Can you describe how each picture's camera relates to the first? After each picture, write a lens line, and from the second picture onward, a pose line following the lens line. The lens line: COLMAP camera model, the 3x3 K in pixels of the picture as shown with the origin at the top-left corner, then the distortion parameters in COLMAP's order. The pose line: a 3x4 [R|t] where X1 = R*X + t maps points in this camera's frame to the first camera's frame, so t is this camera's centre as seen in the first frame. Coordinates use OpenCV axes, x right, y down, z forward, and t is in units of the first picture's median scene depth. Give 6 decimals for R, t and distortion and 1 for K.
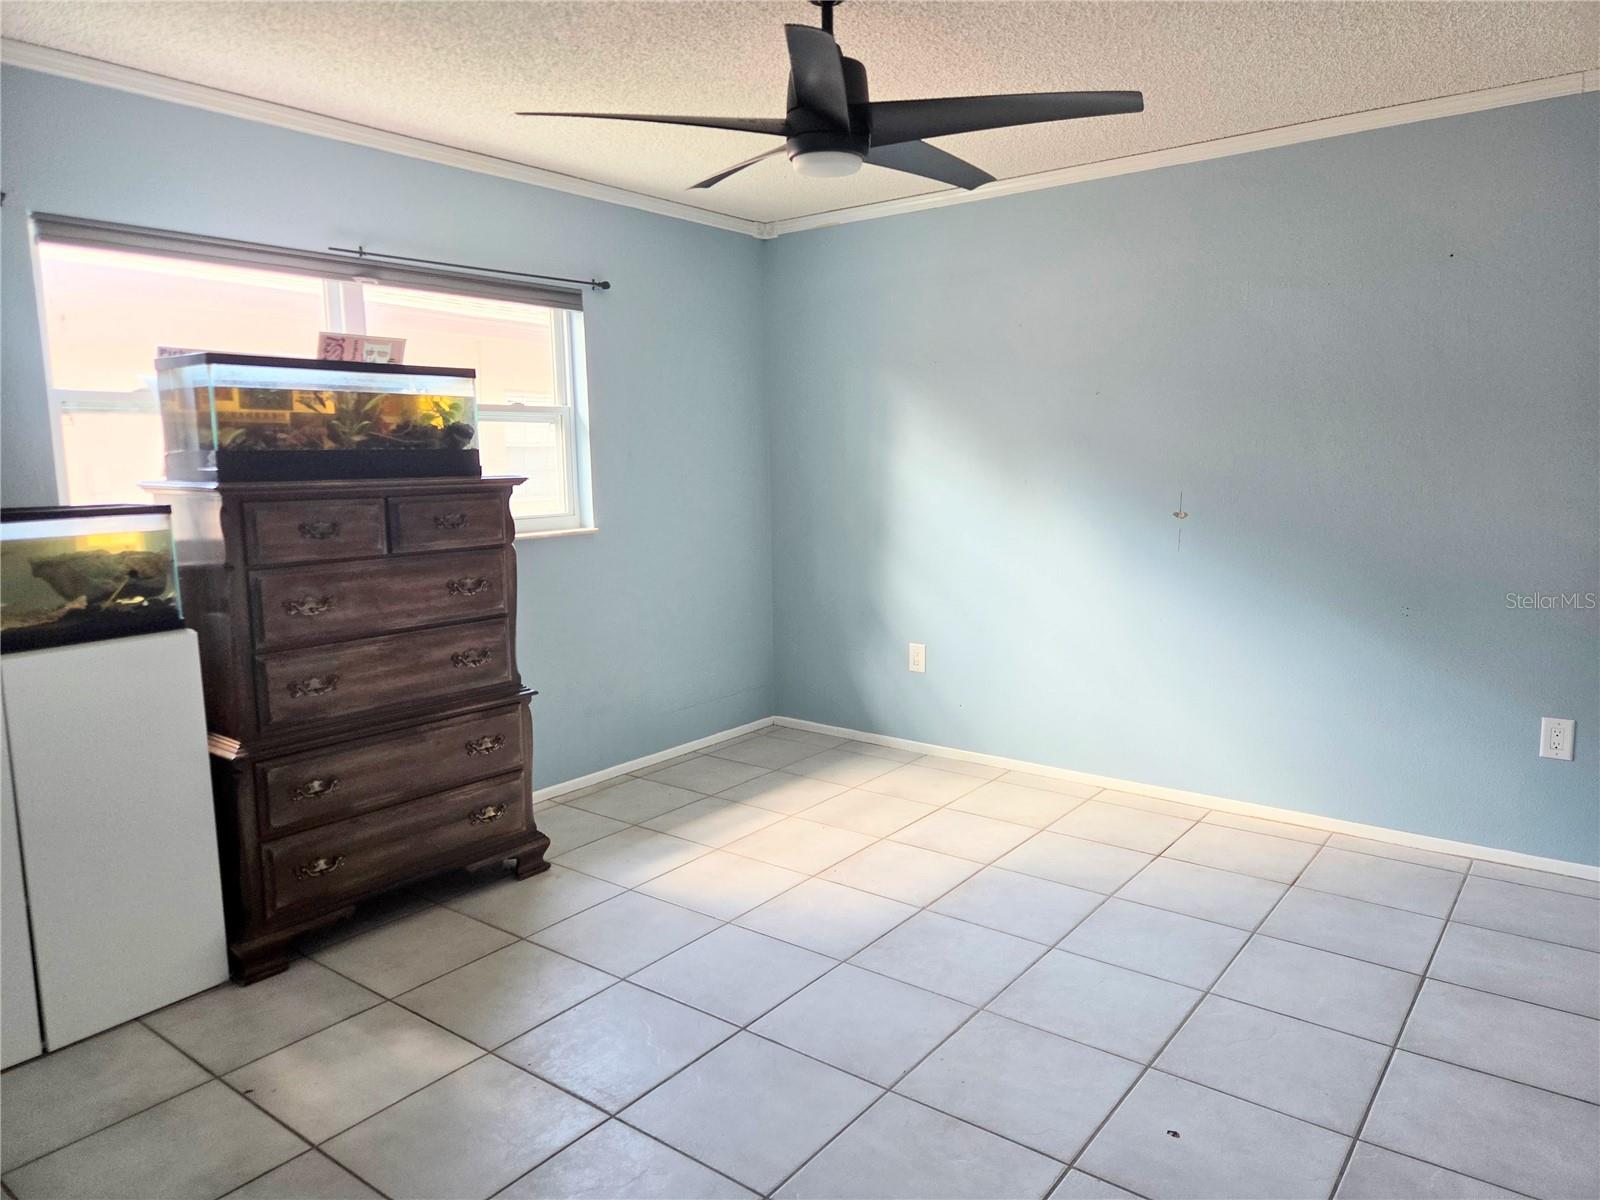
lens RADIAL K [[1079.5, 0, 800.0], [0, 1079.5, 600.0], [0, 0, 1]] dist [0.058475, -0.074792]
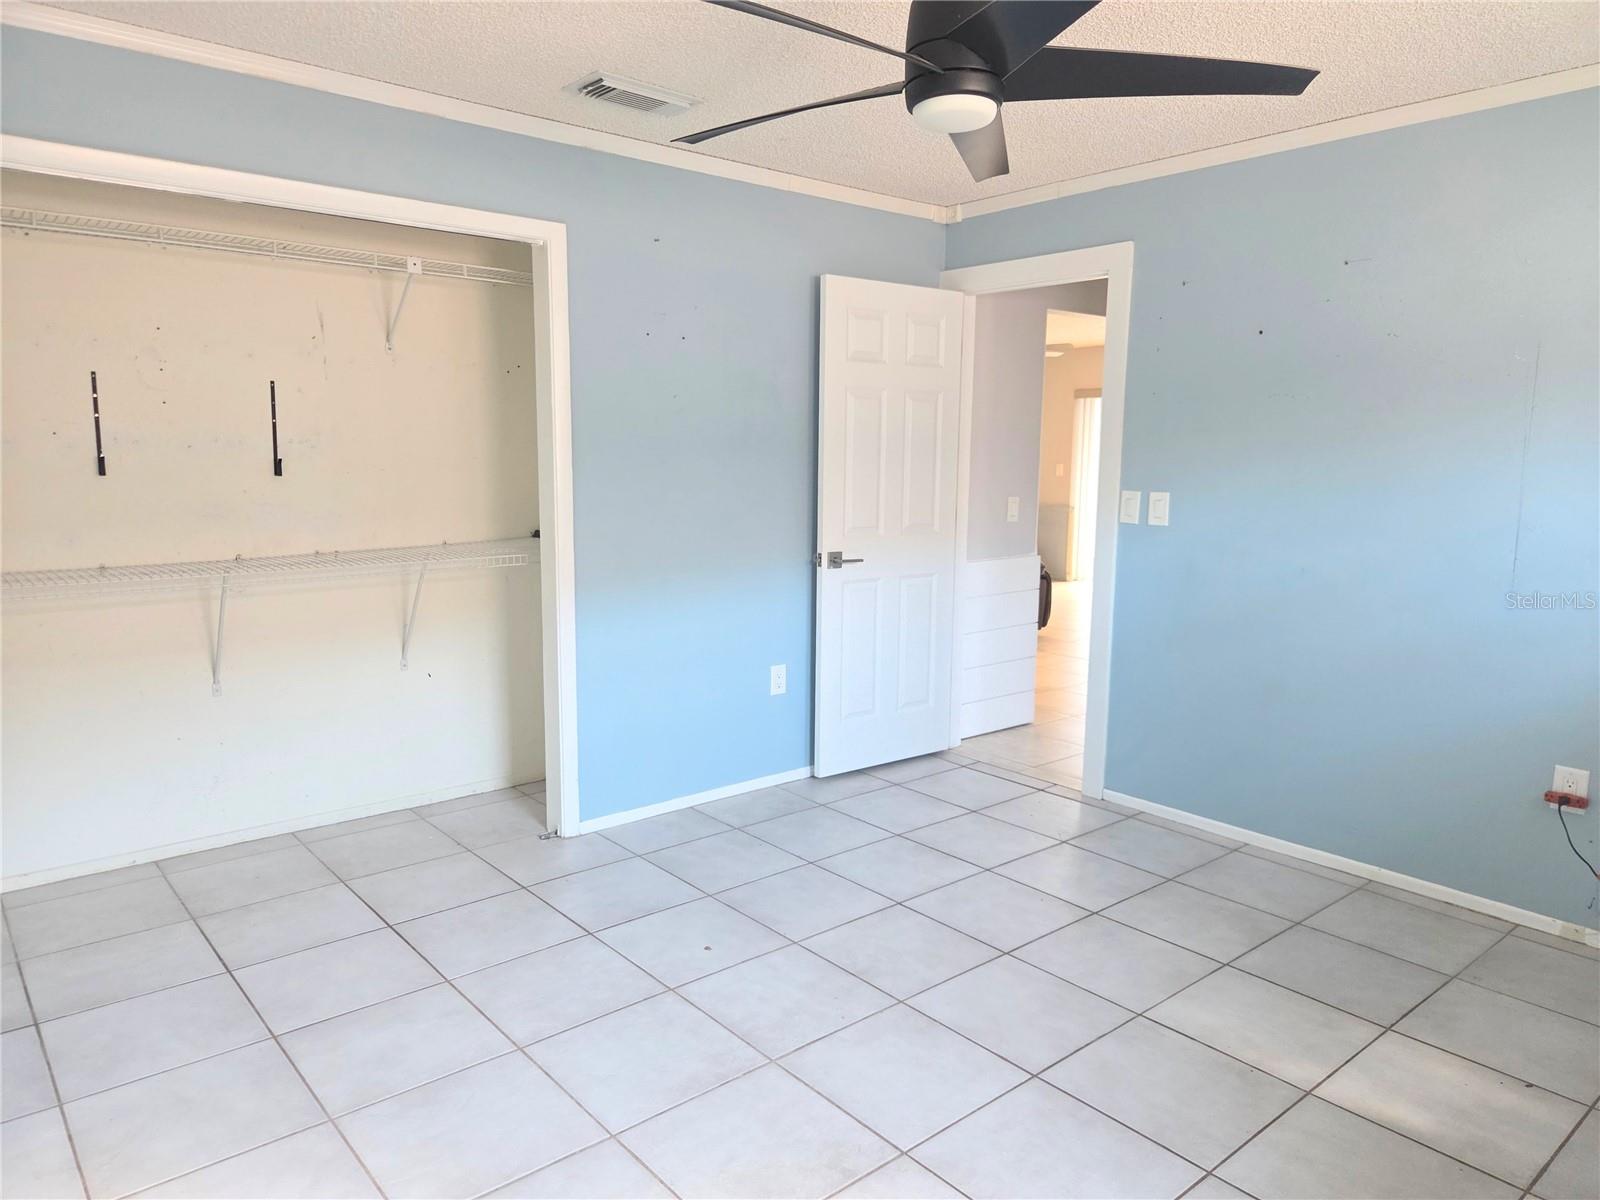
lens RADIAL K [[1079.5, 0, 800.0], [0, 1079.5, 600.0], [0, 0, 1]] dist [0.058475, -0.074792]
pose [[-0.977315, -0.030157, 0.209634, -0.041787], [0.029356, 0.960968, 0.275097, -0.270180], [-0.209748, 0.275010, -0.938283, 1.846935]]
